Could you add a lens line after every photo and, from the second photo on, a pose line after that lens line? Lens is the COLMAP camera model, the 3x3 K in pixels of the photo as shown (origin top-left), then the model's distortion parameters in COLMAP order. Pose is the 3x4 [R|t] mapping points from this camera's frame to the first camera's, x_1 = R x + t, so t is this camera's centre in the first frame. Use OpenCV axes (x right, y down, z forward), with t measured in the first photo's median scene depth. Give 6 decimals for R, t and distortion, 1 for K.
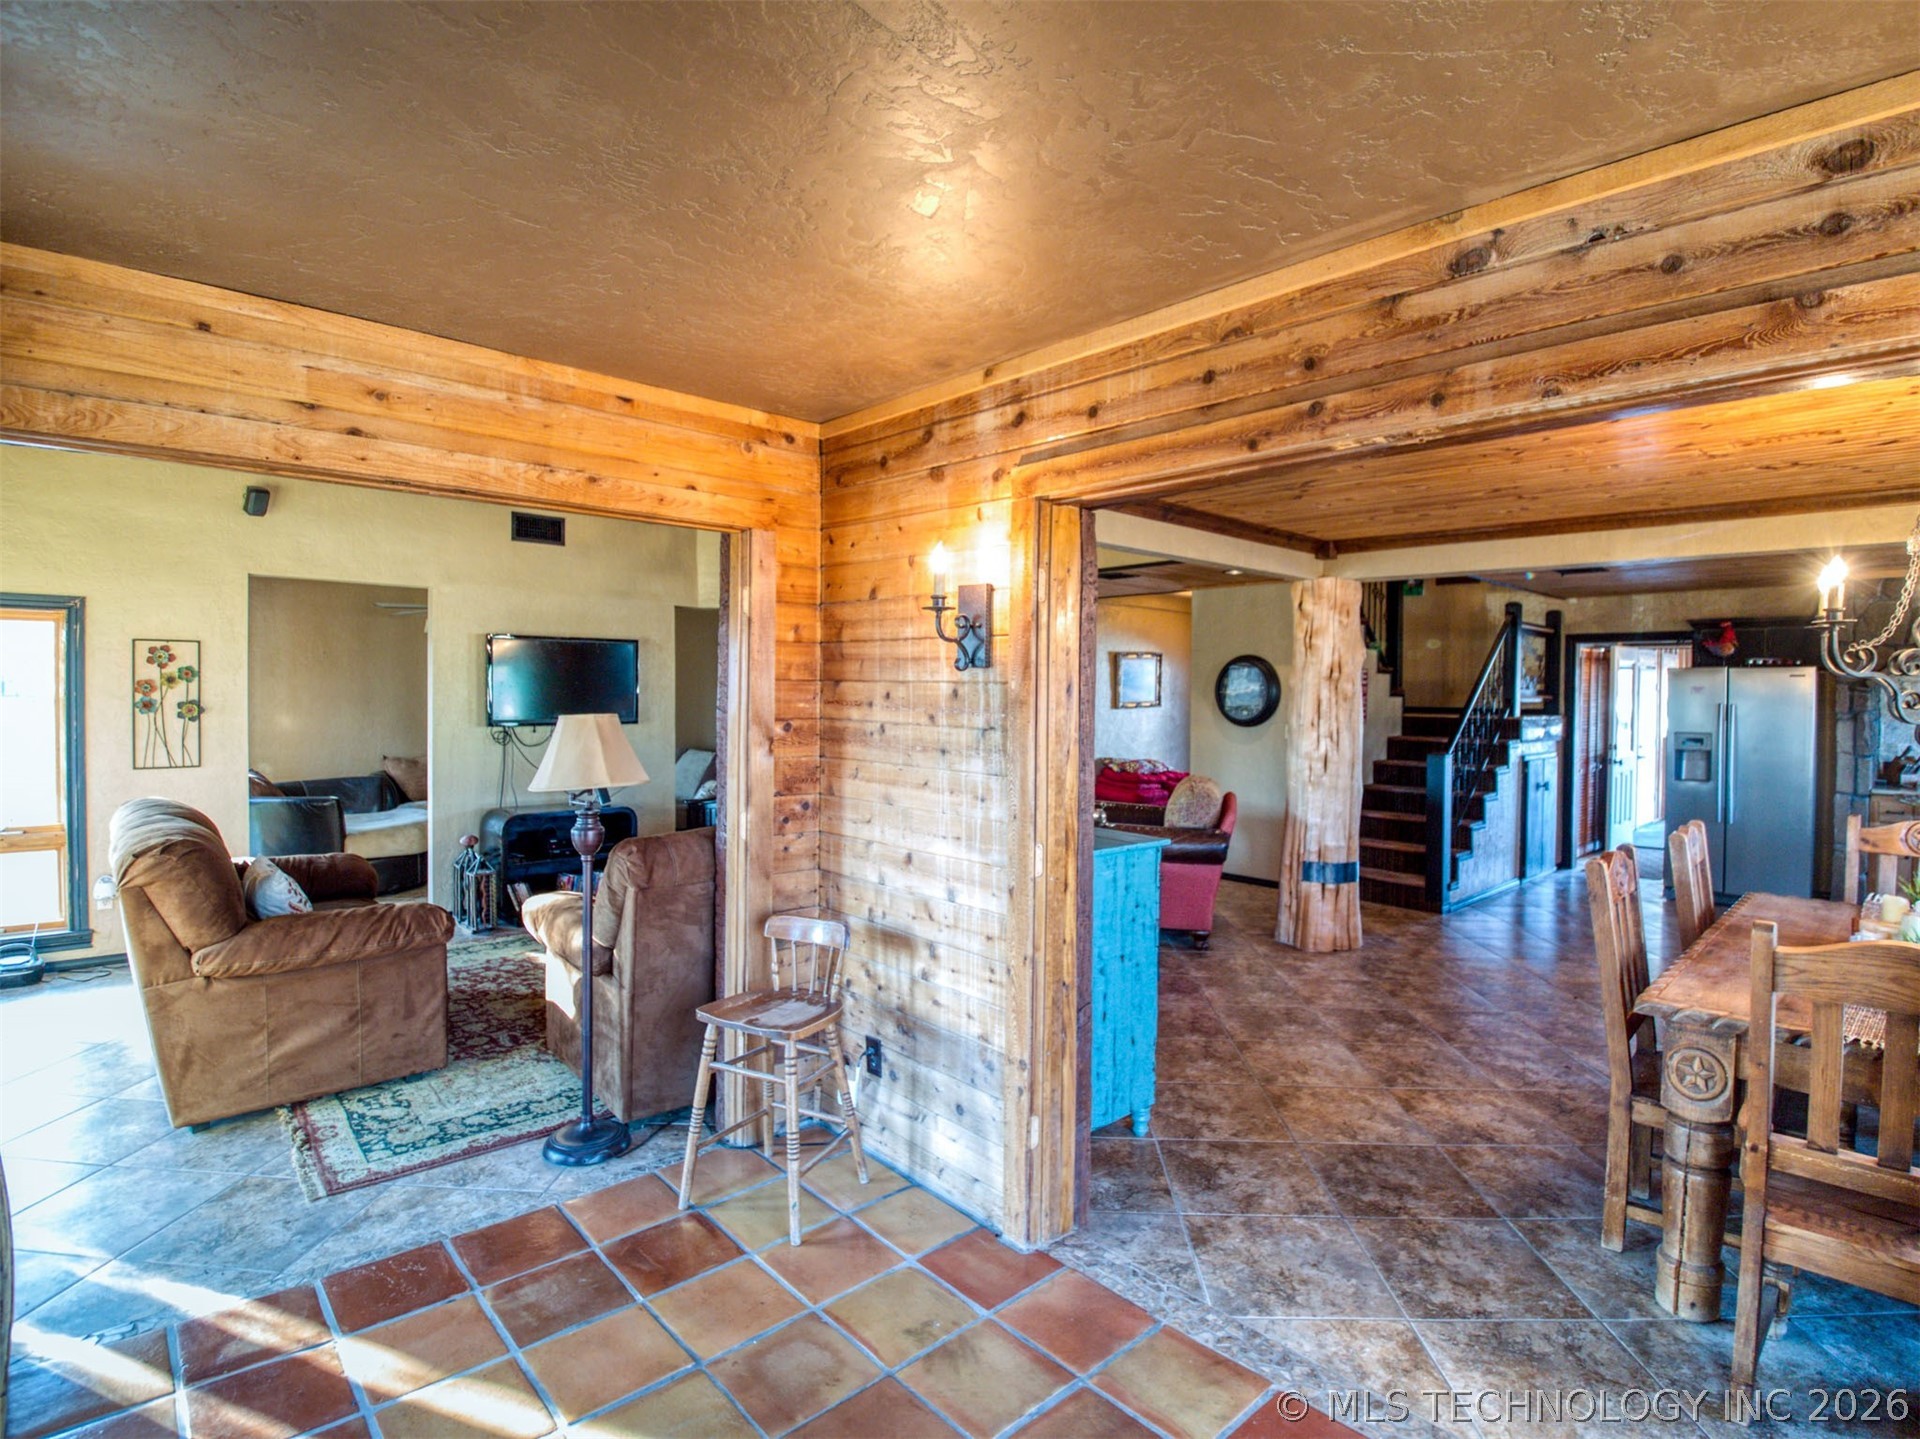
lens RADIAL K [[950.2, 0, 968.8], [0, 950.2, 719.1], [0, 0, 1]] dist [-0.004239, -0.028449]
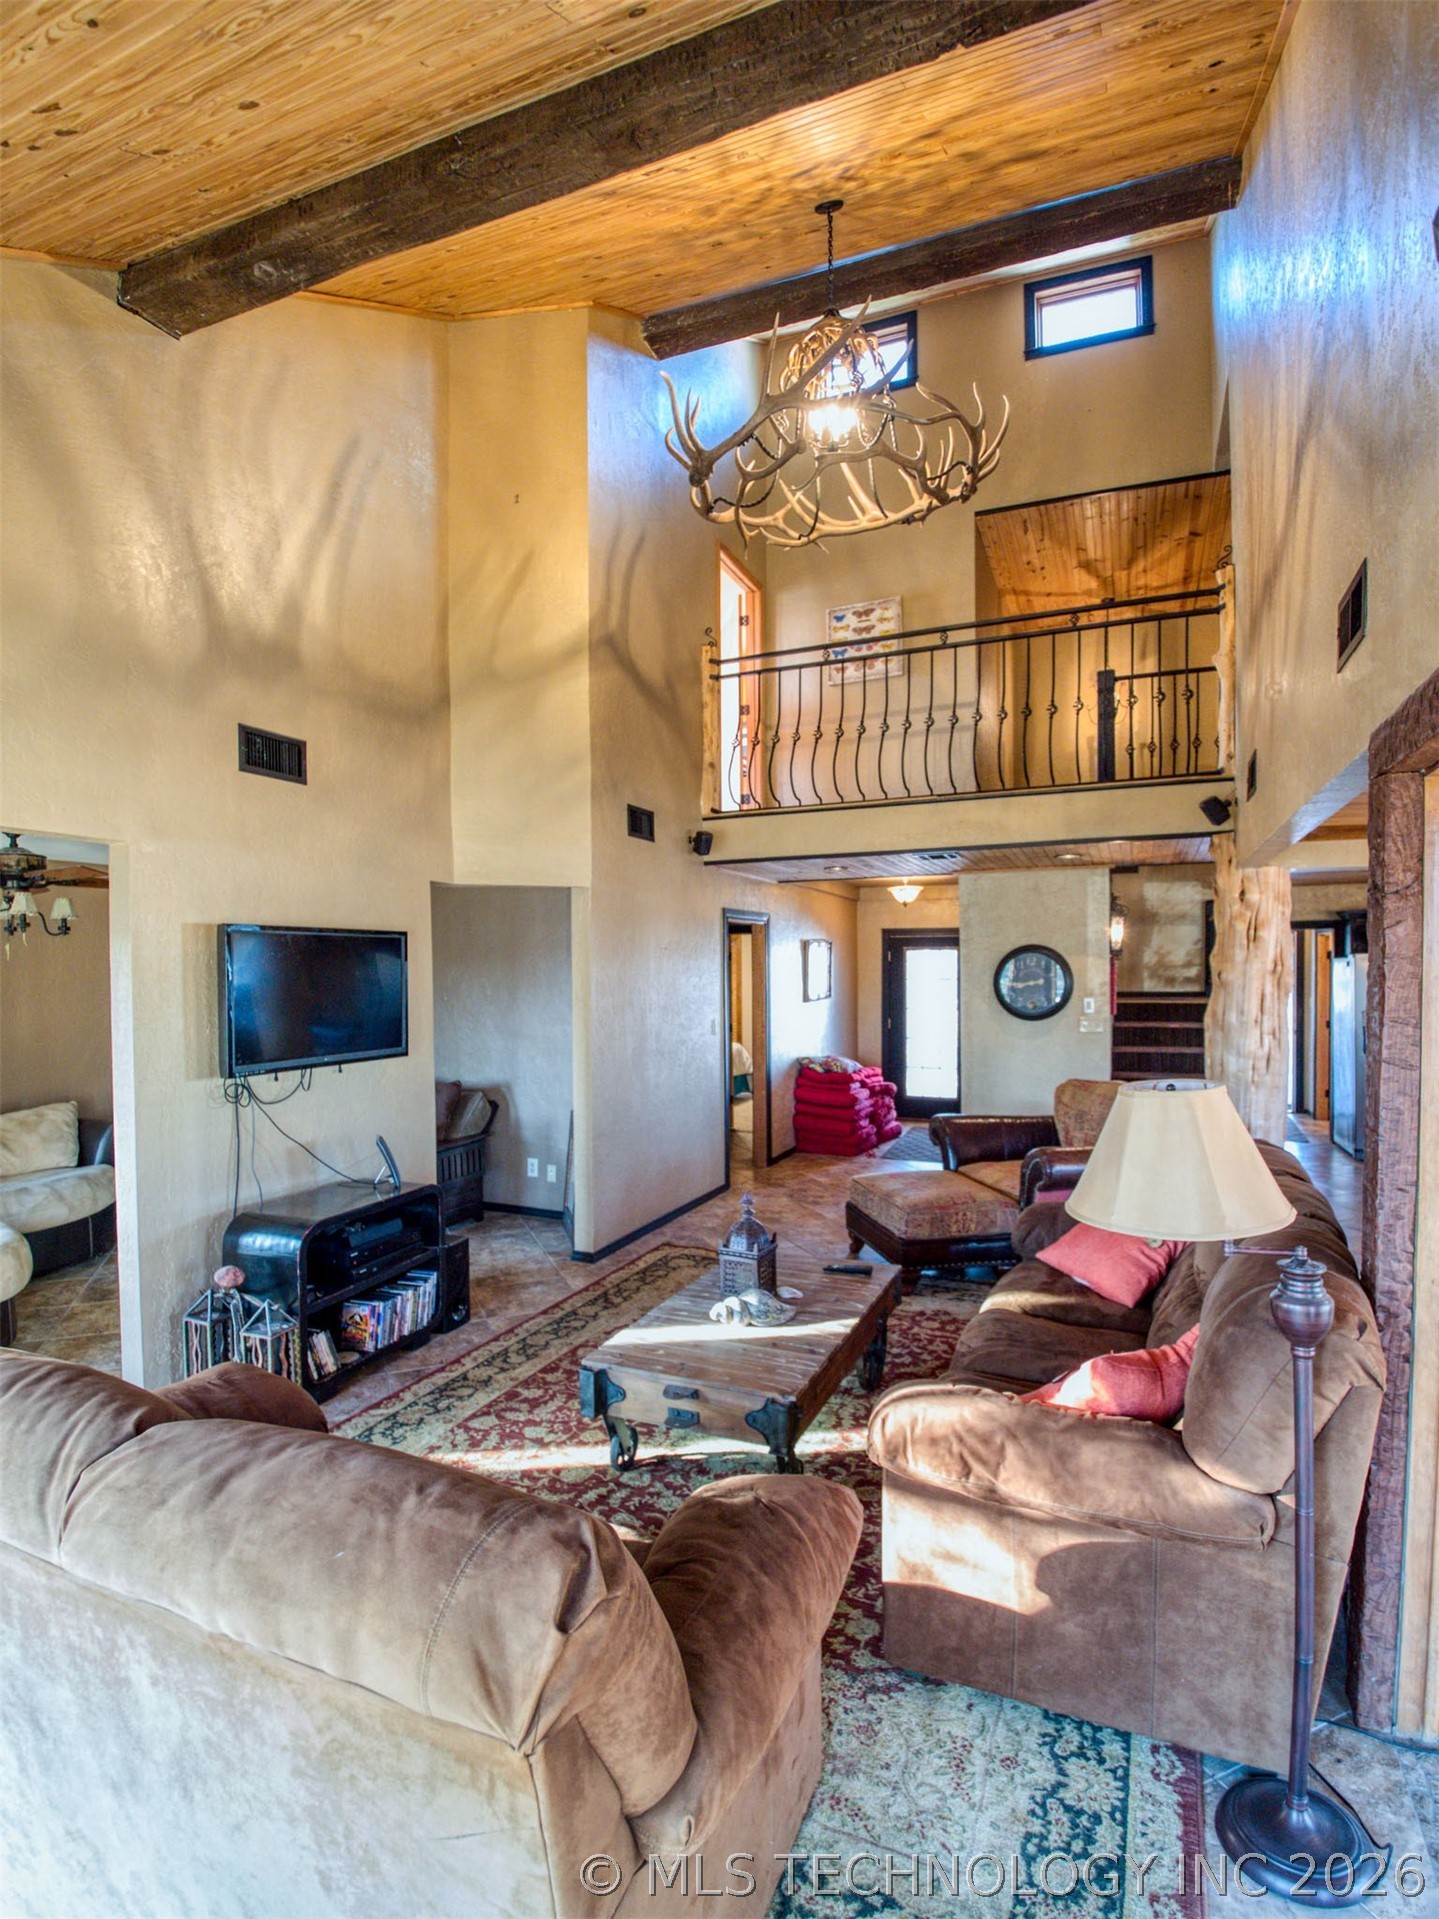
lens RADIAL K [[961.7, 0, 730.5], [0, 961.7, 986.1], [0, 0, 1]] dist [0.004208, -0.034702]
pose [[0.910996, -0.025581, 0.411622, -0.508250], [0.031555, 0.999472, -0.007722, -0.038483], [-0.411207, 0.020023, 0.911322, 0.341729]]
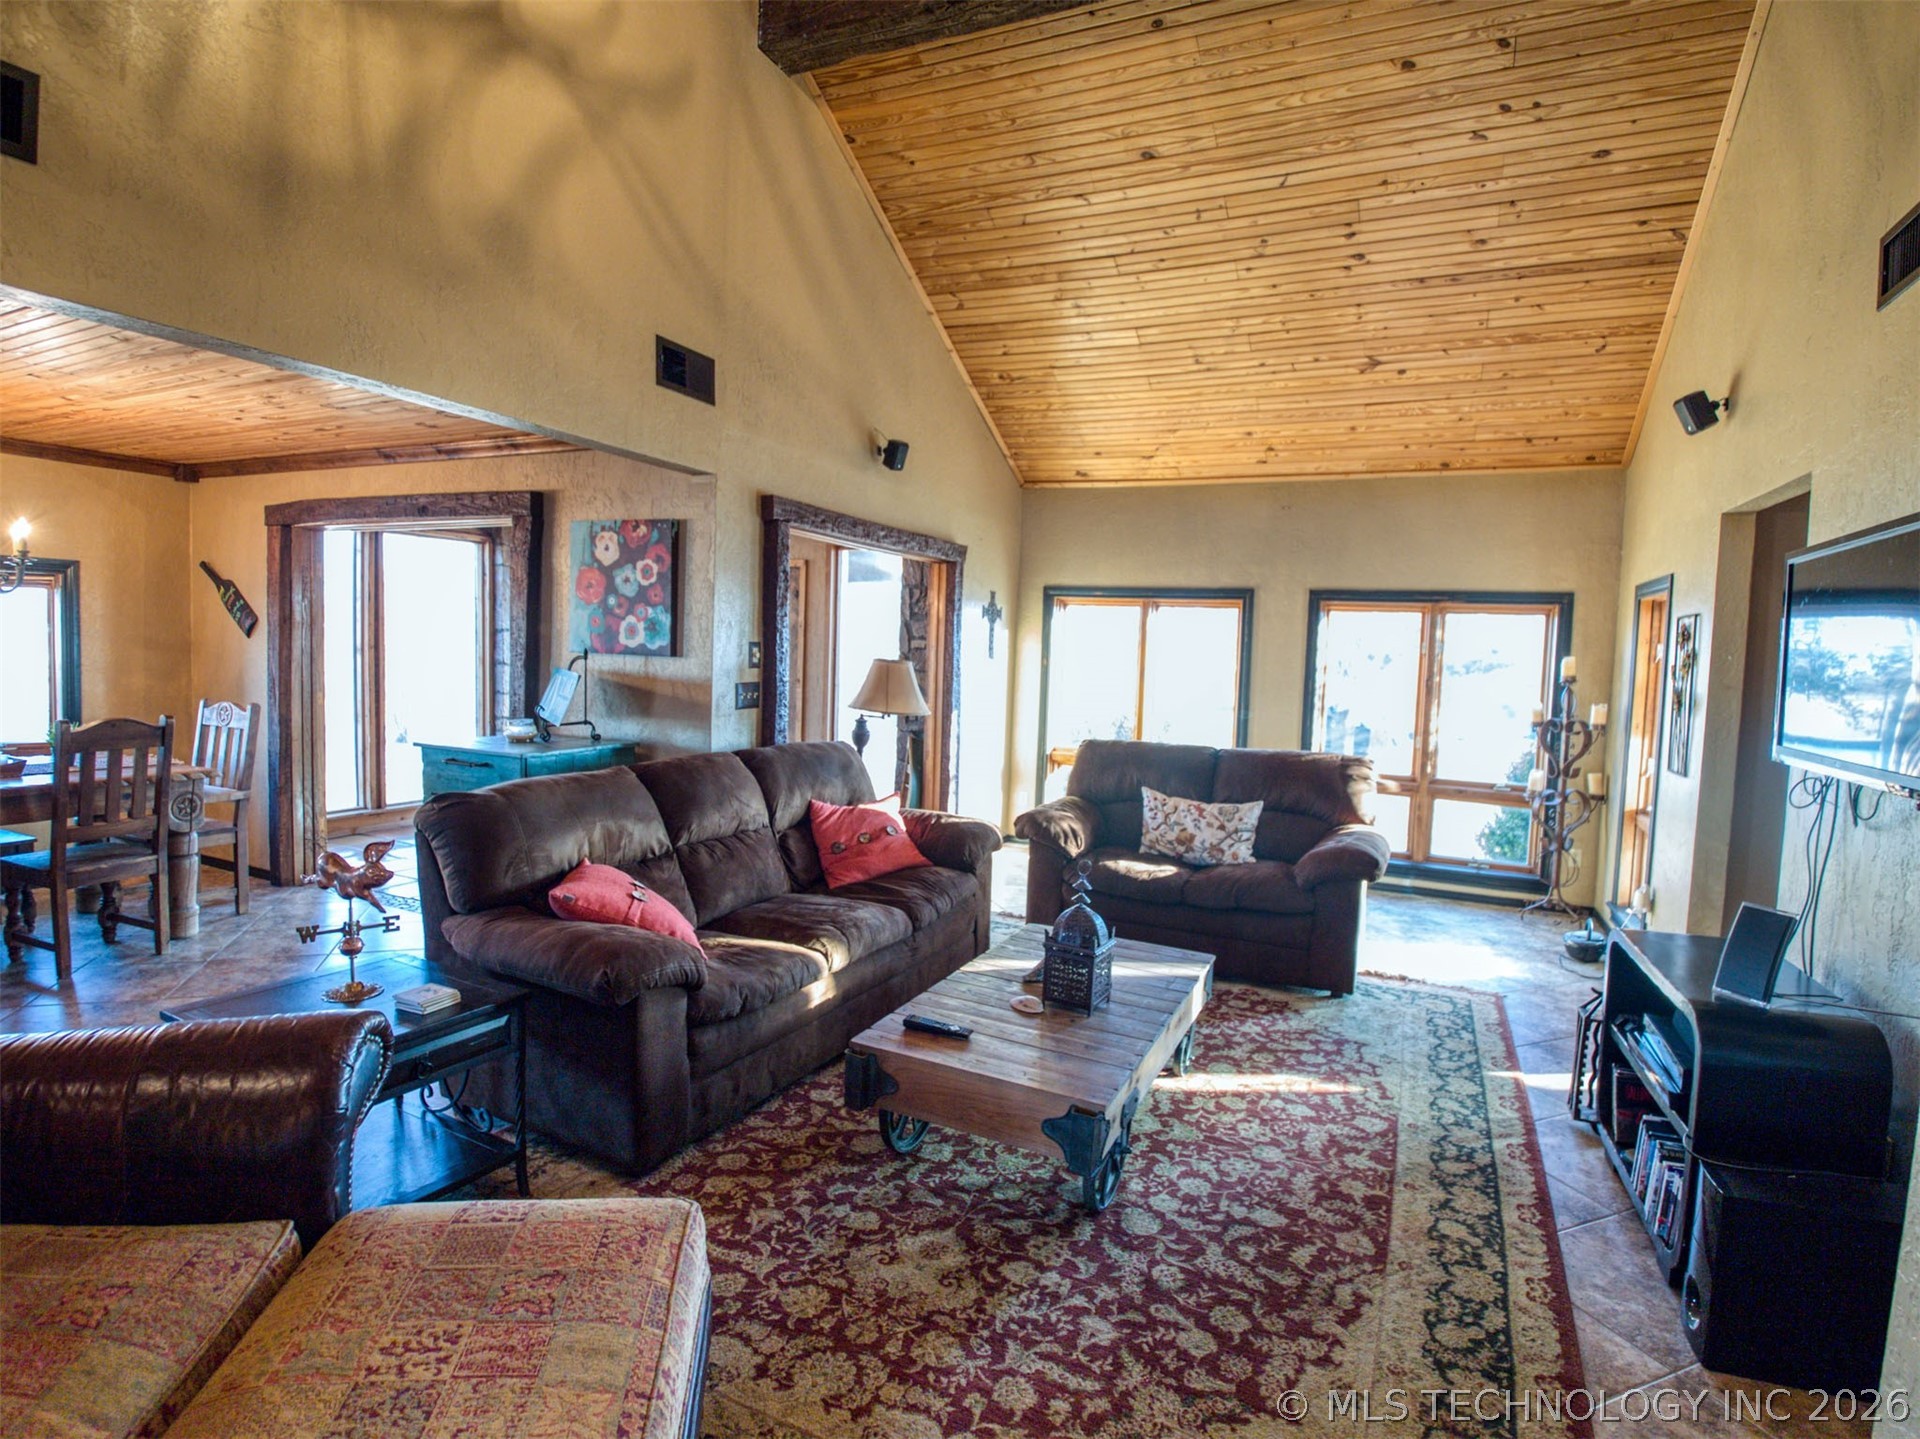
lens RADIAL K [[984.7, 0, 995.5], [0, 984.7, 691.7], [0, 0, 1]] dist [0.000009, -0.030775]
pose [[-0.913130, -0.026402, -0.406814, 0.023622], [-0.057981, 0.996167, 0.065494, -0.035217], [0.403525, 0.083392, -0.911160, 1.381847]]
